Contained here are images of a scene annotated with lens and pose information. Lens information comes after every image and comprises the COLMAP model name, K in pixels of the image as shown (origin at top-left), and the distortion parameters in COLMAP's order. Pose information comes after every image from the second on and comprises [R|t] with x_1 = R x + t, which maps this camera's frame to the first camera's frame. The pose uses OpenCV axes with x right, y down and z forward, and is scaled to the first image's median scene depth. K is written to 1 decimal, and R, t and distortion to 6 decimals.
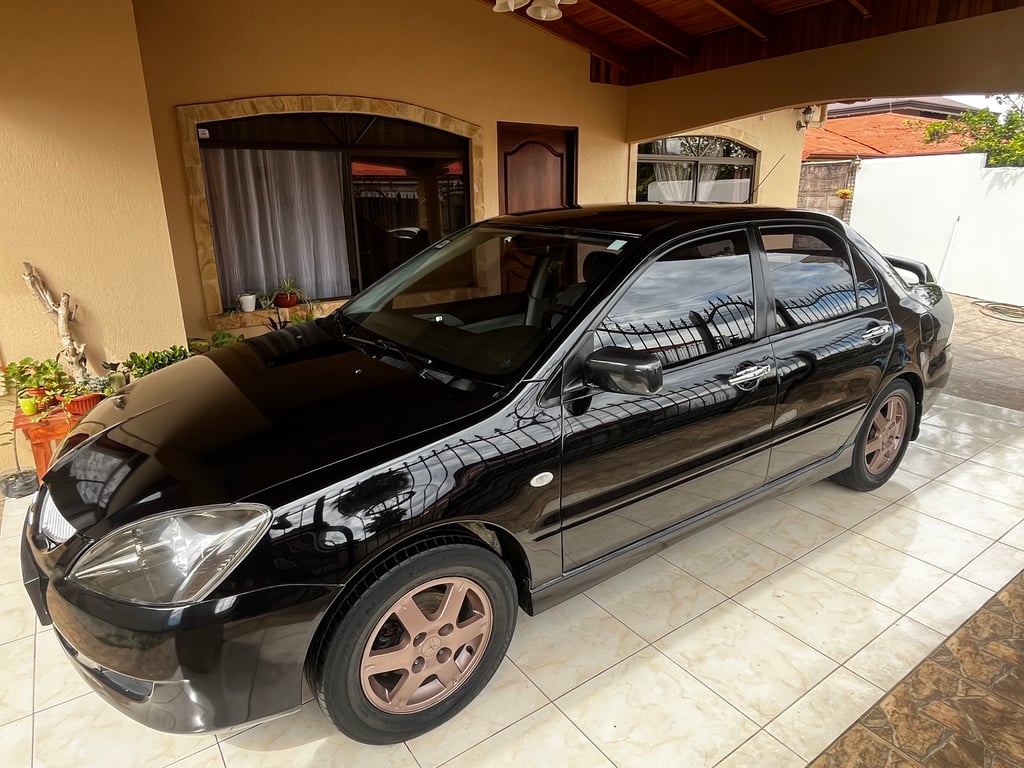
lens RADIAL K [[622.9, 0, 511.1], [0, 622.9, 379.0], [0, 0, 1]] dist [0.005224, -0.003052]
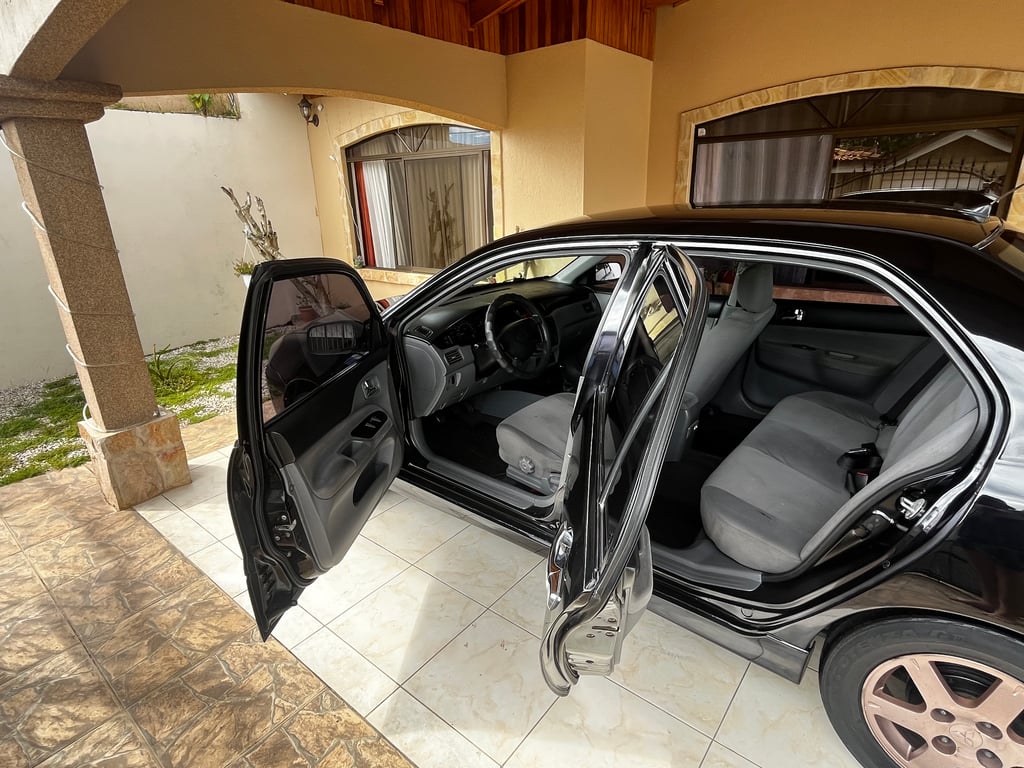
lens RADIAL K [[546.6, 0, 512.1], [0, 546.6, 386.8], [0, 0, 1]] dist [0.006430, 0.002908]
pose [[0.277574, 0.335805, -0.900104, 1.342963], [-0.253336, 0.929344, 0.268590, -0.299815], [0.926700, 0.153475, 0.343033, 0.878246]]
